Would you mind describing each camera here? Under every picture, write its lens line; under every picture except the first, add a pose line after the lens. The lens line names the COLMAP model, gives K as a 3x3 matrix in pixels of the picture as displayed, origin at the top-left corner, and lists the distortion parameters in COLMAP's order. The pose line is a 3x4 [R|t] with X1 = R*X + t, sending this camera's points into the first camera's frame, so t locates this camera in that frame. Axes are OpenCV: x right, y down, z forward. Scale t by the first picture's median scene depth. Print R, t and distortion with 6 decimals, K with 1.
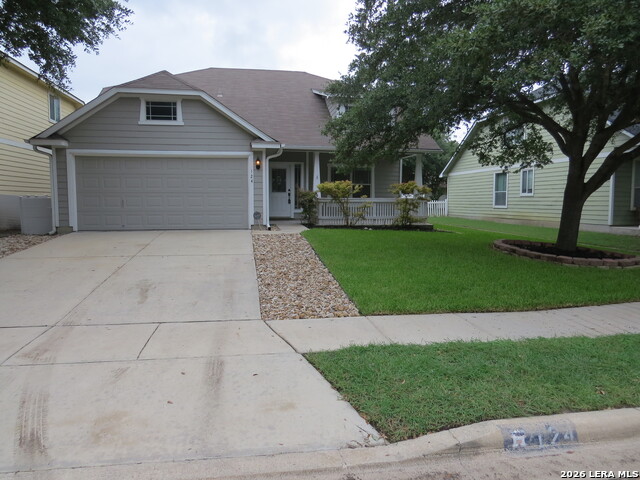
lens RADIAL K [[447.6, 0, 320.0], [0, 447.6, 240.0], [0, 0, 1]] dist [-0.032679, 0.010701]
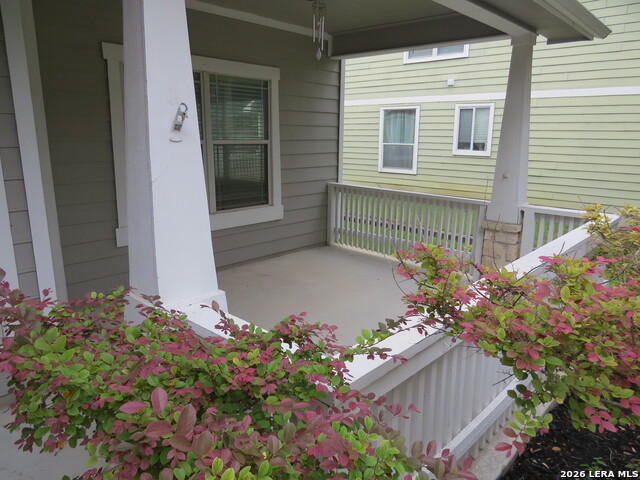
lens RADIAL K [[447.6, 0, 320.0], [0, 447.6, 240.0], [0, 0, 1]] dist [-0.032679, 0.010701]
pose [[0.786954, -0.135825, 0.601876, -0.054746], [0.044367, 0.985401, 0.164365, -0.159046], [-0.615414, -0.102644, 0.781492, 1.124495]]
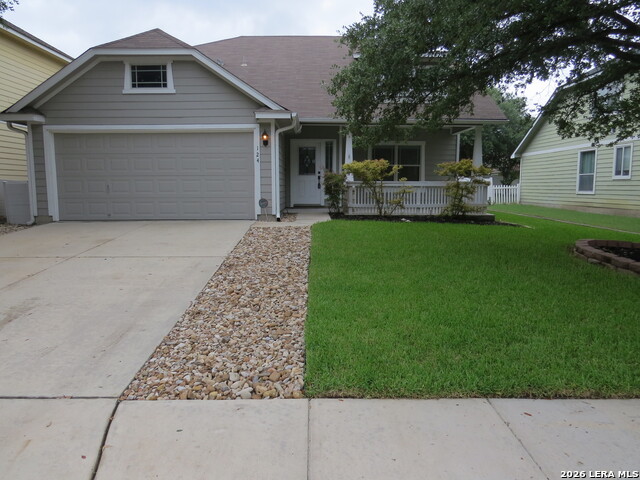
lens RADIAL K [[447.6, 0, 320.0], [0, 447.6, 240.0], [0, 0, 1]] dist [-0.032679, 0.010701]
pose [[0.988307, 0.015288, -0.151708, 0.080770], [-0.010482, 0.999419, 0.032427, -0.014853], [0.152115, -0.030458, 0.987893, 0.205179]]
